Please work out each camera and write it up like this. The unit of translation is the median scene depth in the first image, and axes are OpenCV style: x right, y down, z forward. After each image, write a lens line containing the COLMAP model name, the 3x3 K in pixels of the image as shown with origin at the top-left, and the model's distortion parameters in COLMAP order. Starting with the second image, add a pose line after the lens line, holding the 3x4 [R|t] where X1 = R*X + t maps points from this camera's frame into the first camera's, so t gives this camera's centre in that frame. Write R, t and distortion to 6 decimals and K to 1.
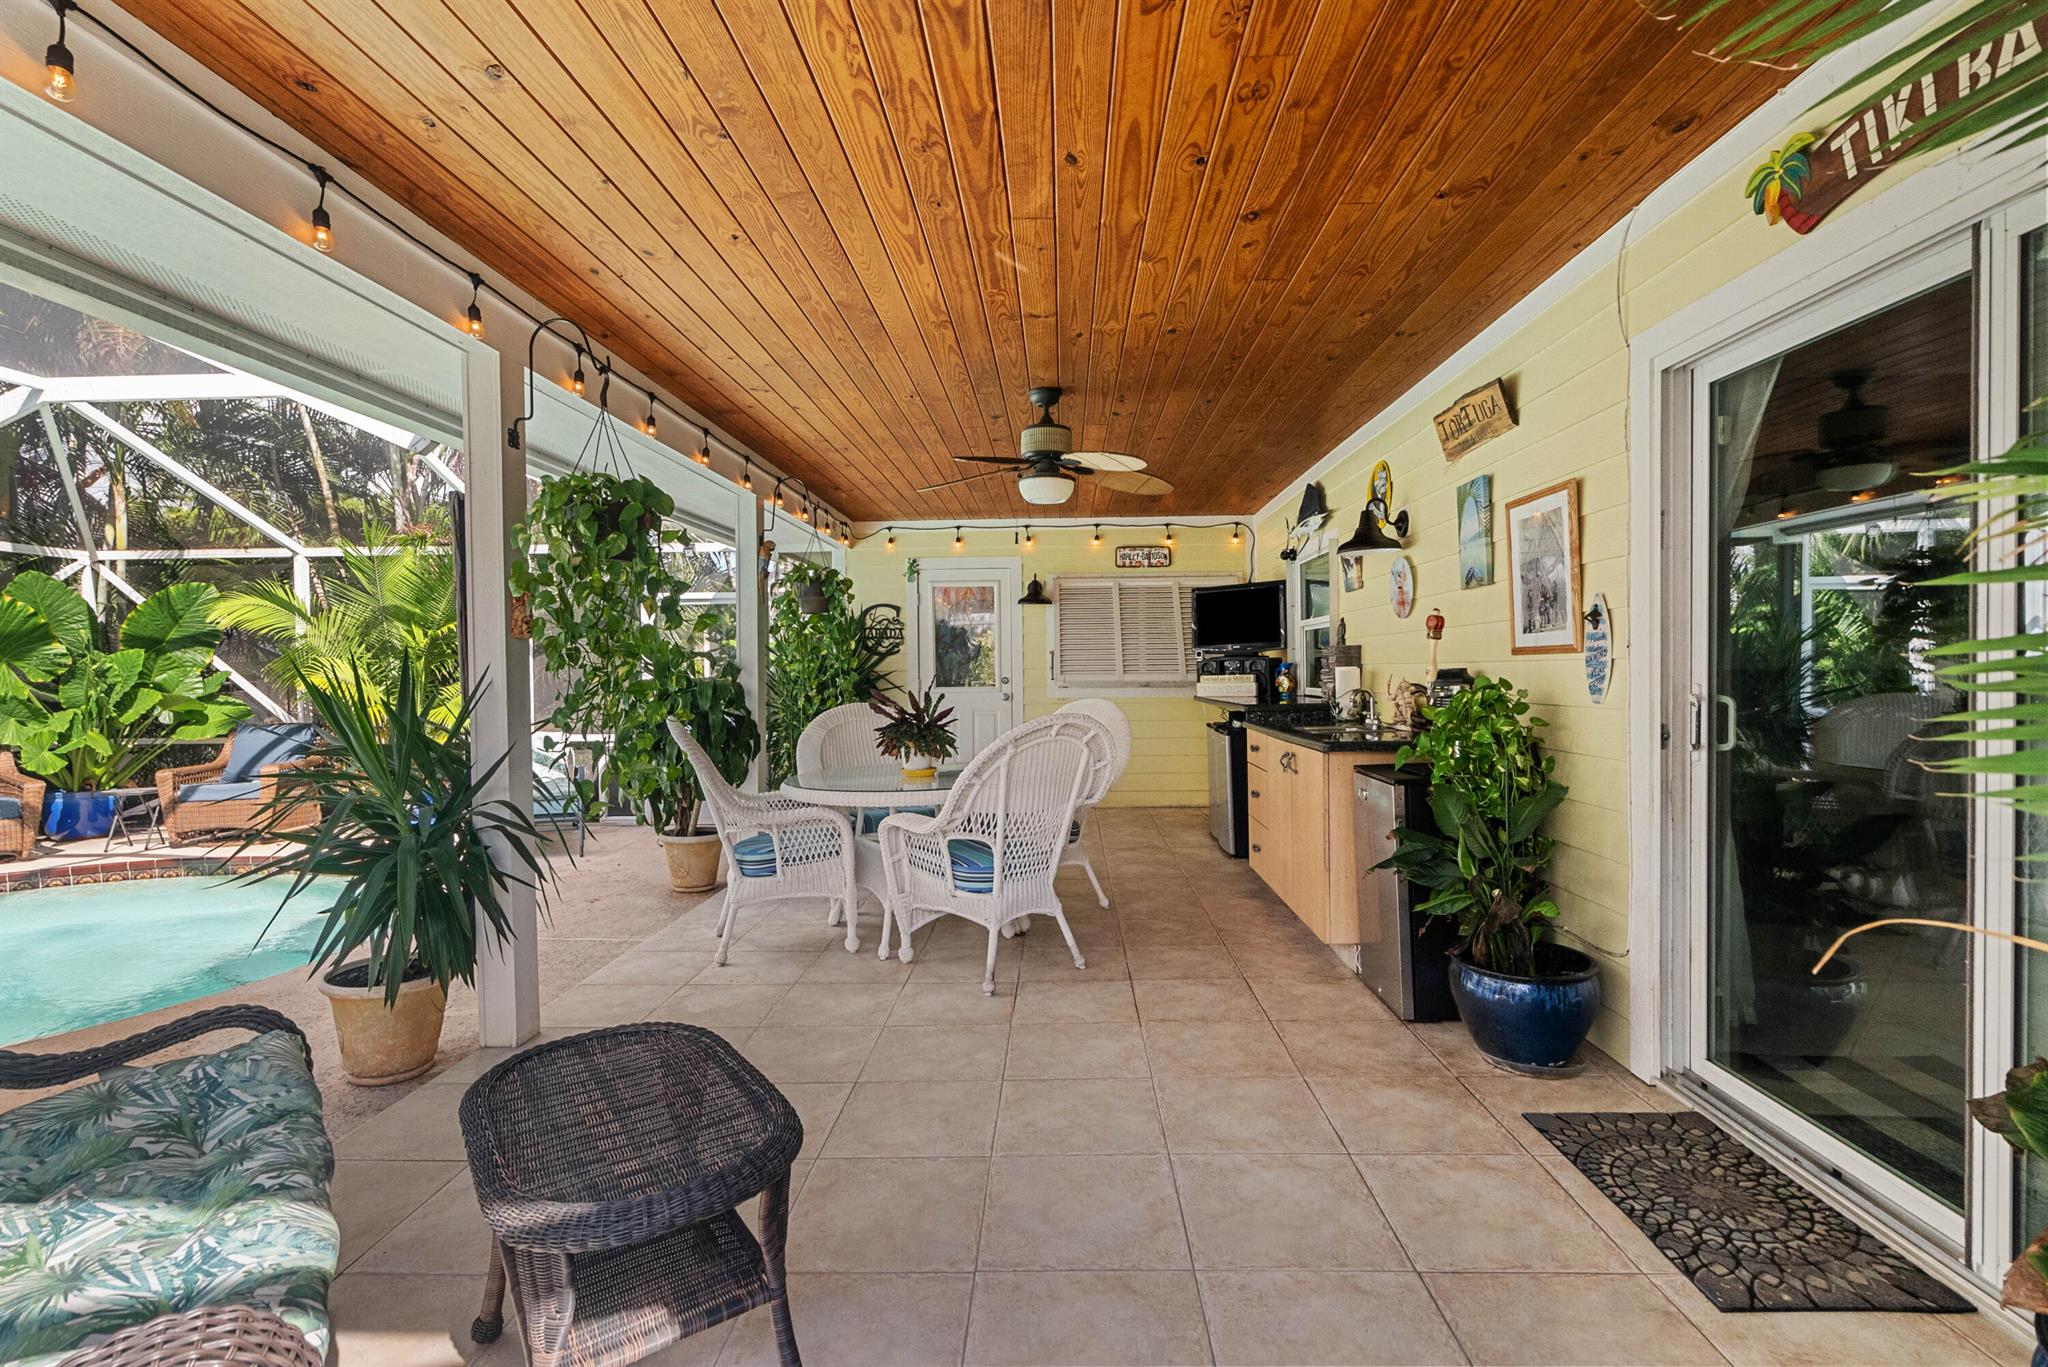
lens RADIAL K [[950.6, 0, 1024.0], [0, 950.6, 683.5], [0, 0, 1]] dist [0.000919, 0.000416]
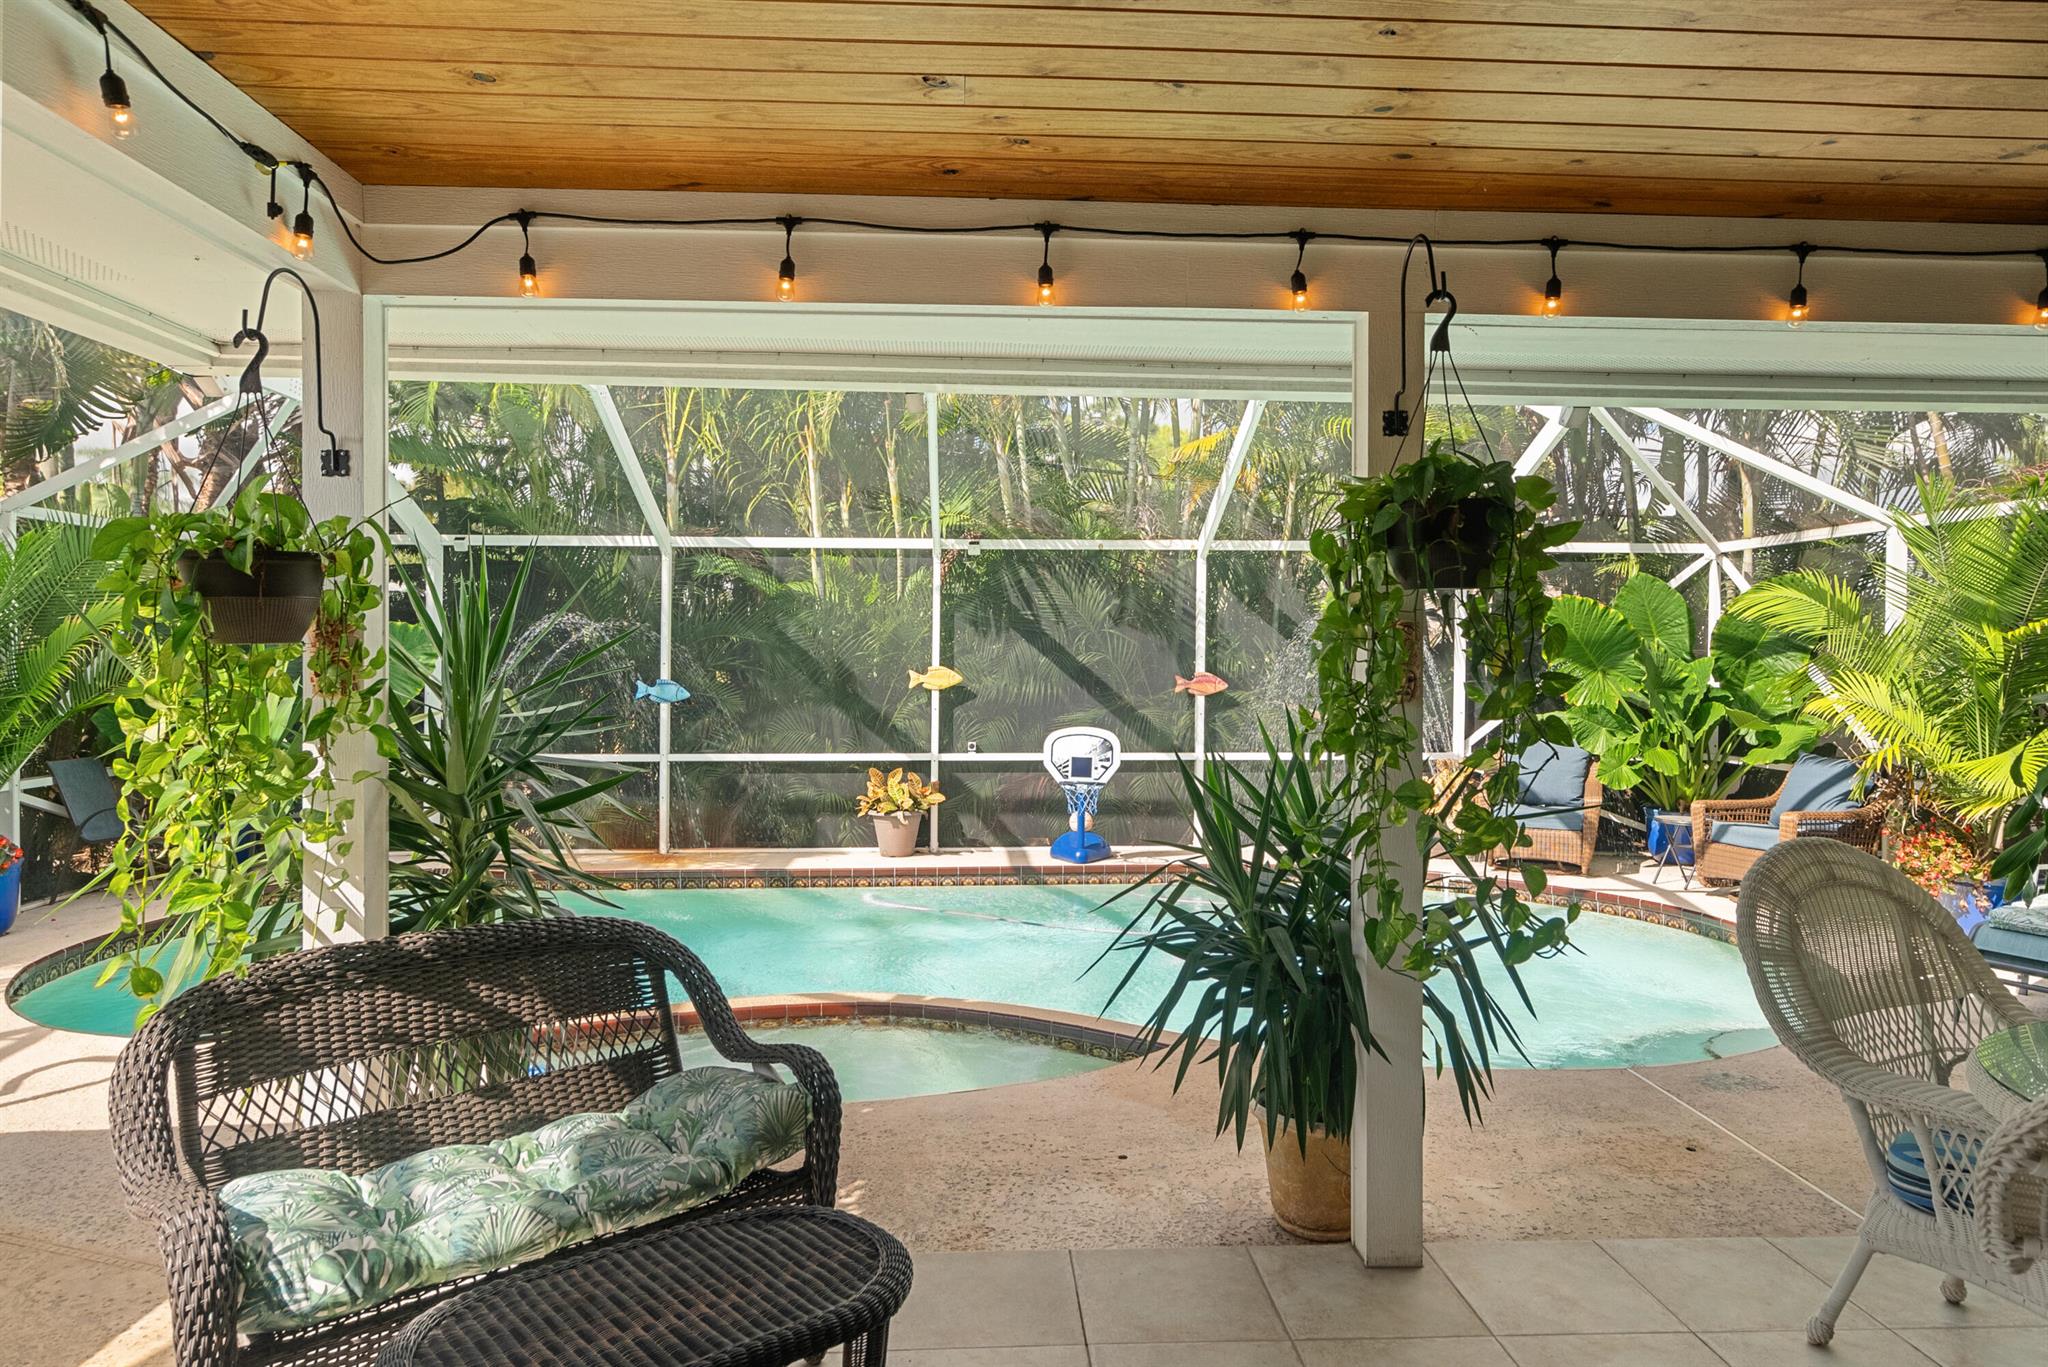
lens RADIAL K [[1280.1, 0, 1024.0], [0, 1280.1, 683.5], [0, 0, 1]] dist [0.008555, 0.001843]
pose [[0.079101, 0.036264, -0.996207, 0.189804], [-0.019265, 0.999207, 0.034843, -0.043030], [0.996680, 0.016435, 0.079737, 0.302544]]
